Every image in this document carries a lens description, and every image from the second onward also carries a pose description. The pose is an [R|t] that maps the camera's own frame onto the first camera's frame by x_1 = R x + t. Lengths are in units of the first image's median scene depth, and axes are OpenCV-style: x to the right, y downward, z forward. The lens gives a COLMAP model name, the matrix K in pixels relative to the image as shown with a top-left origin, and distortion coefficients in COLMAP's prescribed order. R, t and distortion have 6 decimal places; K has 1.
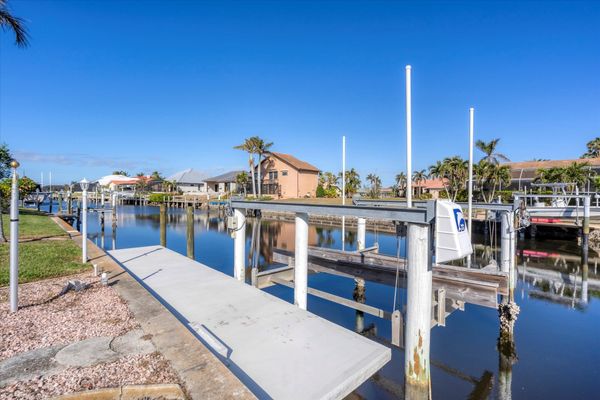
lens RADIAL K [[270.7, 0, 297.4], [0, 270.7, 199.5], [0, 0, 1]] dist [-0.003830, -0.000289]
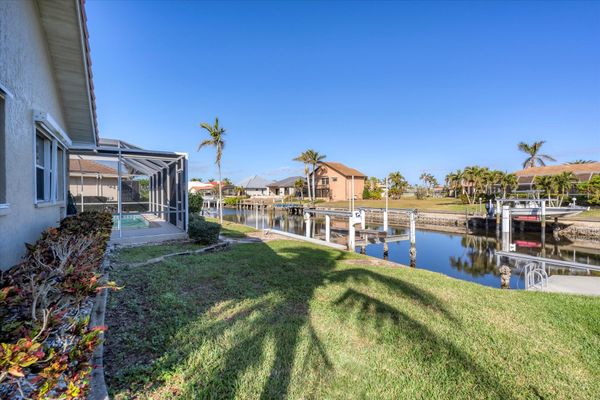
lens RADIAL K [[280.6, 0, 295.9], [0, 280.6, 200.4], [0, 0, 1]] dist [-0.002079, -0.000242]
pose [[0.979361, -0.014557, -0.201592, 0.031215], [0.015697, 0.999869, 0.004058, -0.012452], [0.201506, -0.007139, 0.979461, -0.227983]]
